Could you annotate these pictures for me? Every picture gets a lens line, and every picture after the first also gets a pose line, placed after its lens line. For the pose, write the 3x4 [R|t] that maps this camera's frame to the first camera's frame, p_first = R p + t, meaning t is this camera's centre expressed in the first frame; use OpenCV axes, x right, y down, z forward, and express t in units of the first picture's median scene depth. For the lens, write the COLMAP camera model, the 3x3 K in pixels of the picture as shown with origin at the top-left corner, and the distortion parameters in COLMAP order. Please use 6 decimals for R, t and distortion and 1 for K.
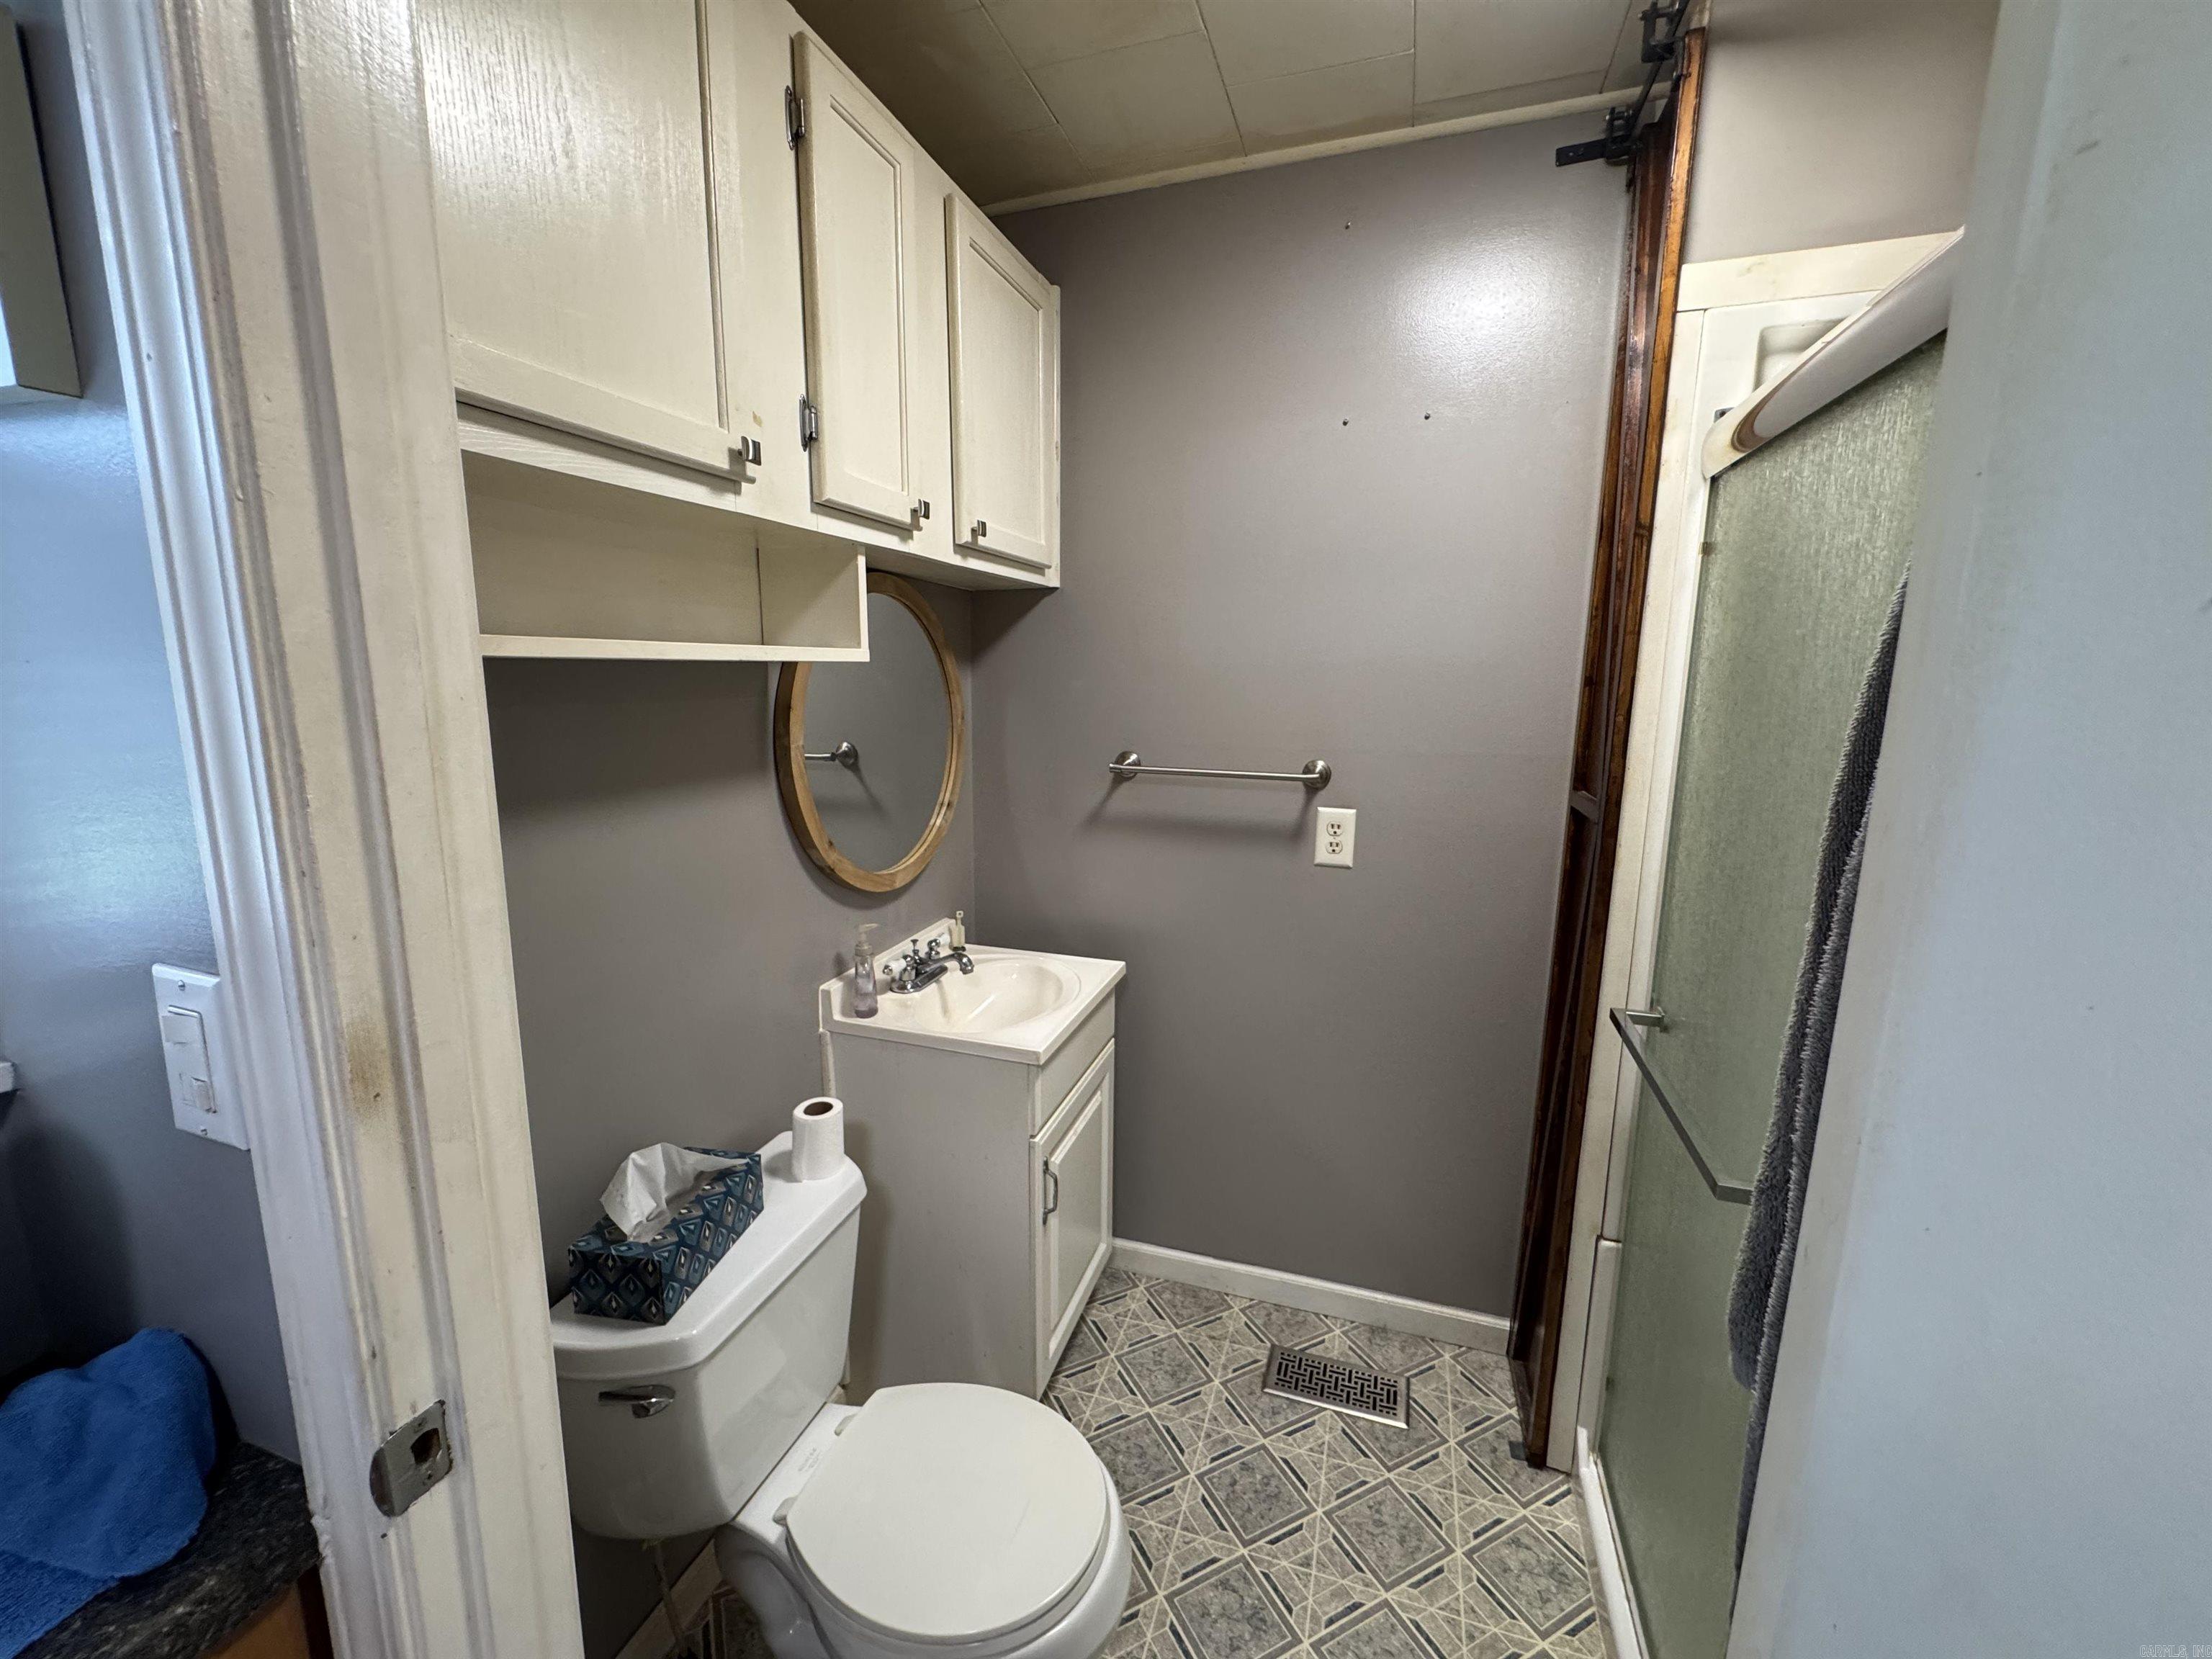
lens RADIAL K [[881.8, 0, 1105.3], [0, 881.8, 829.4], [0, 0, 1]] dist [-0.003226, 0.000657]
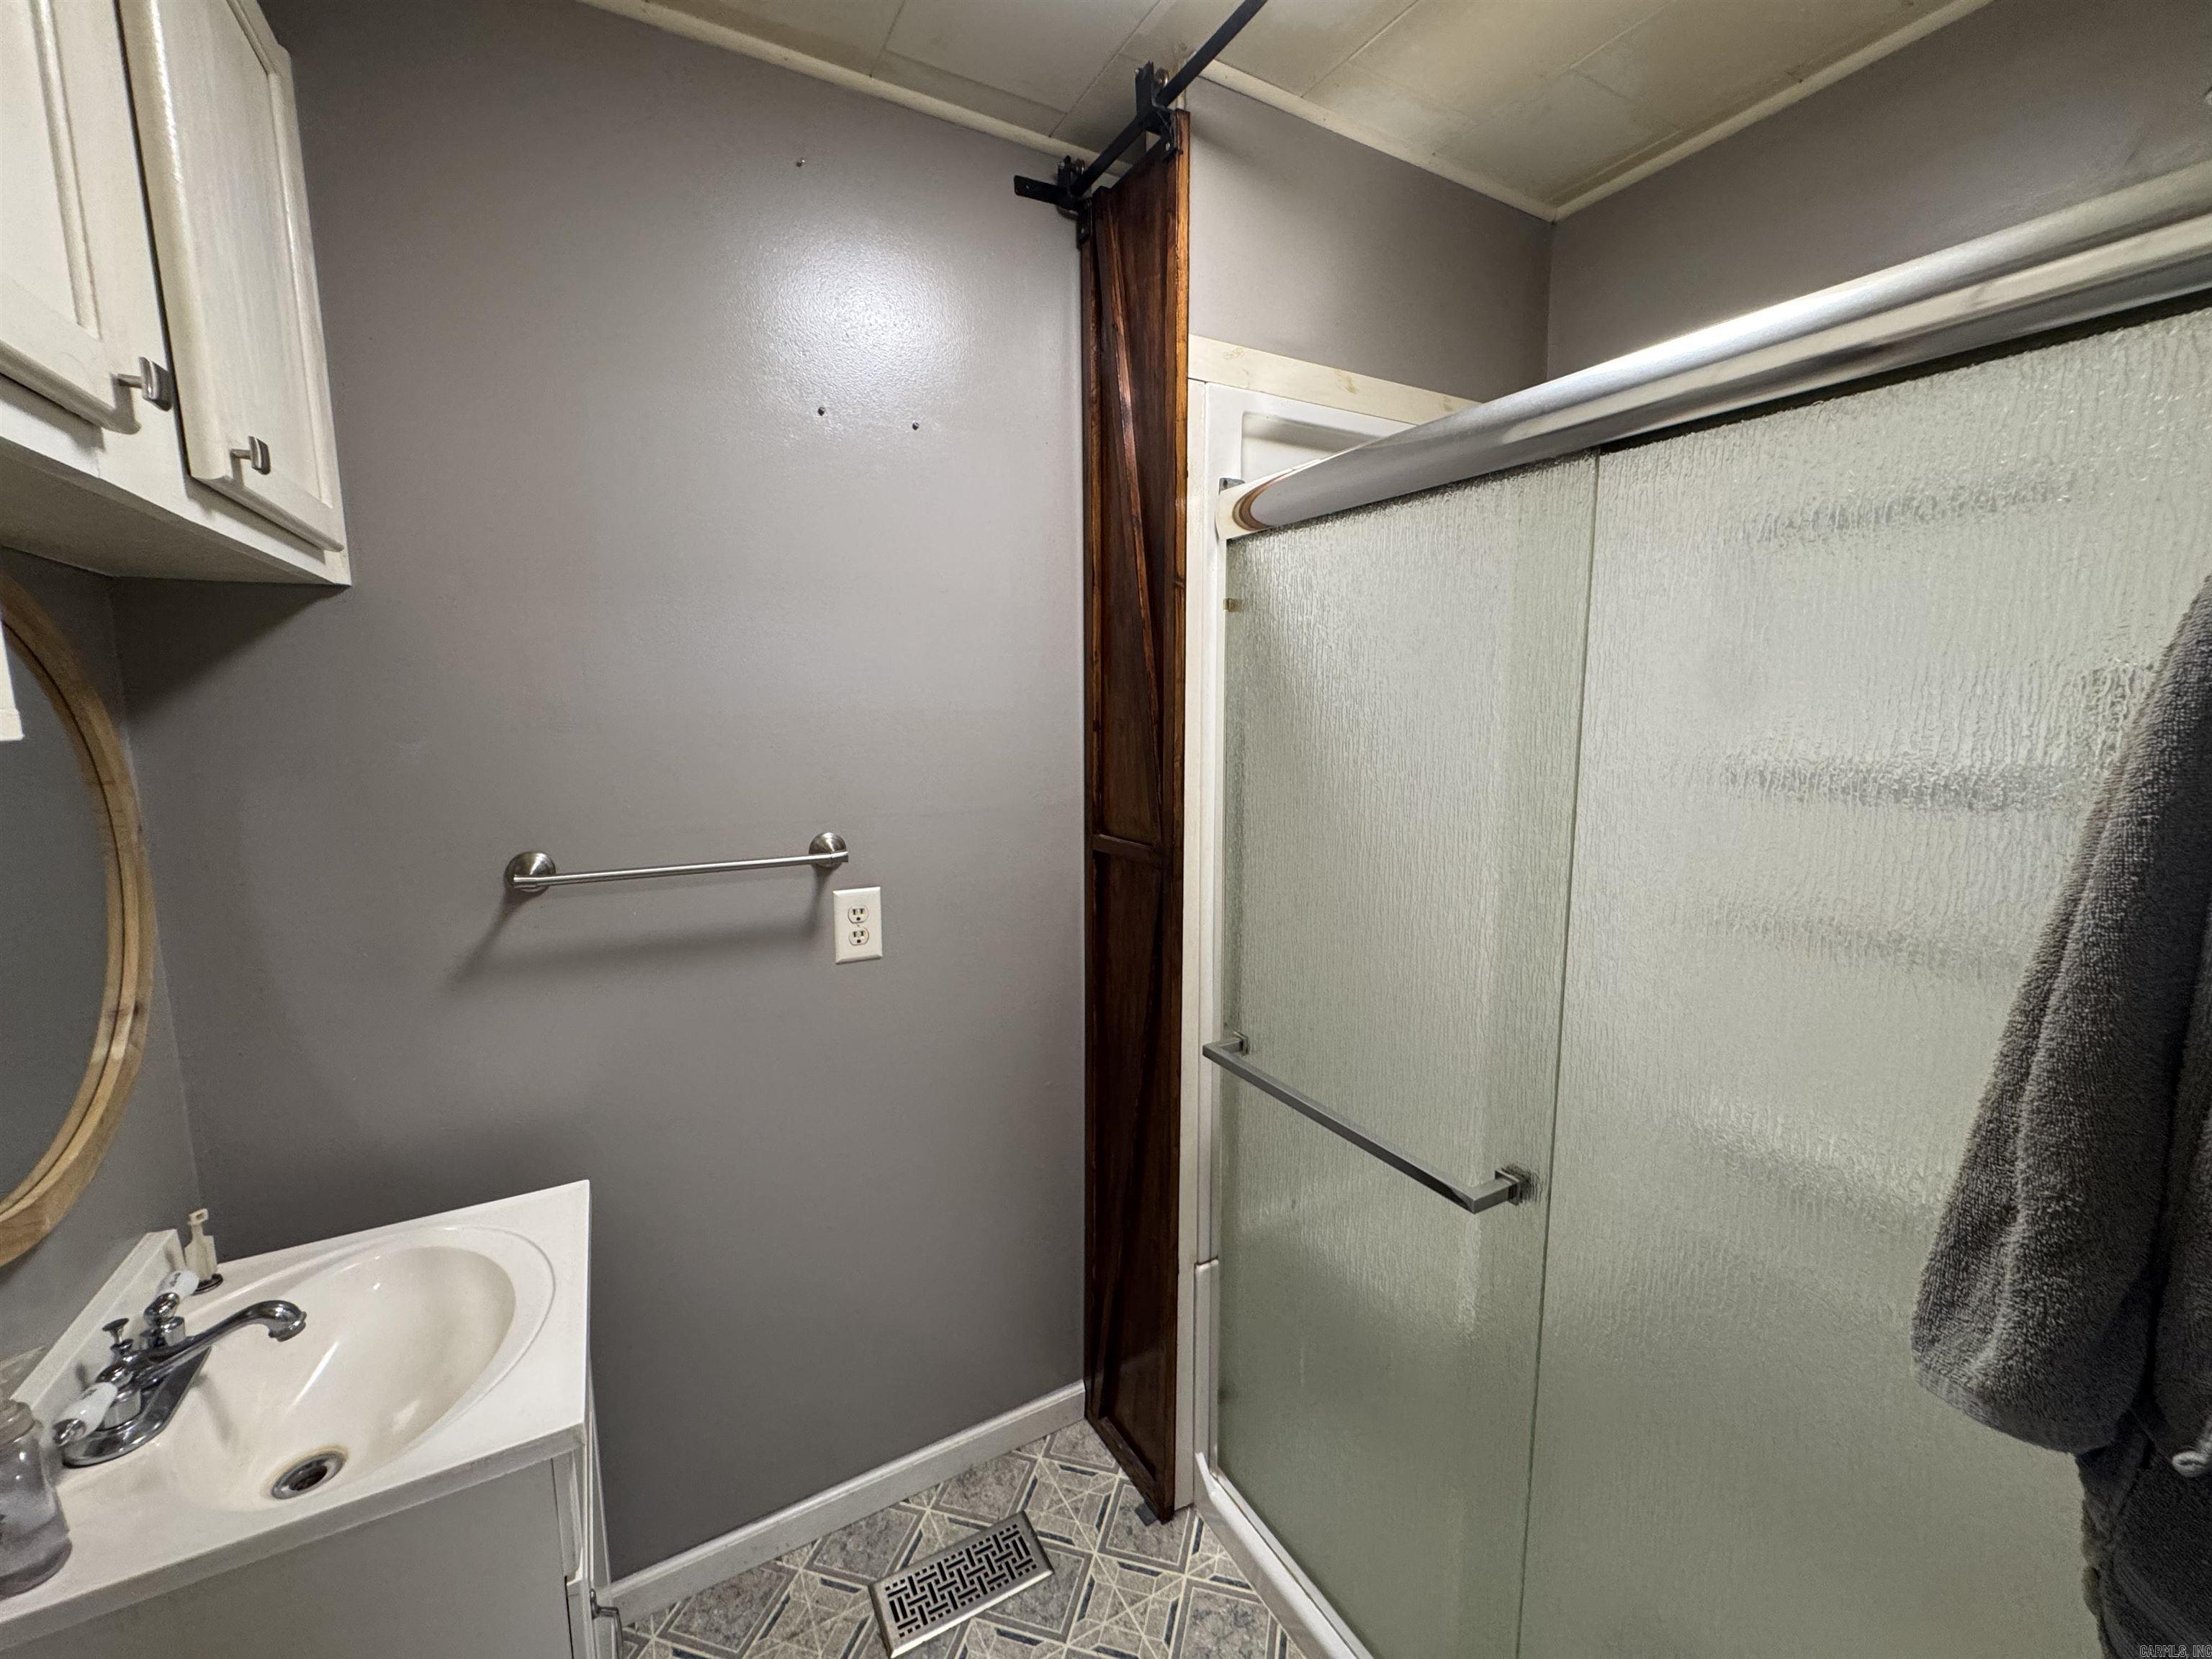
lens RADIAL K [[881.8, 0, 1097.5], [0, 881.8, 828.7], [0, 0, 1]] dist [-0.003226, 0.000657]
pose [[0.669475, -0.114049, 0.734027, -0.174898], [0.138213, 0.990013, 0.027764, -0.070185], [-0.729863, 0.082865, 0.678552, 0.285283]]
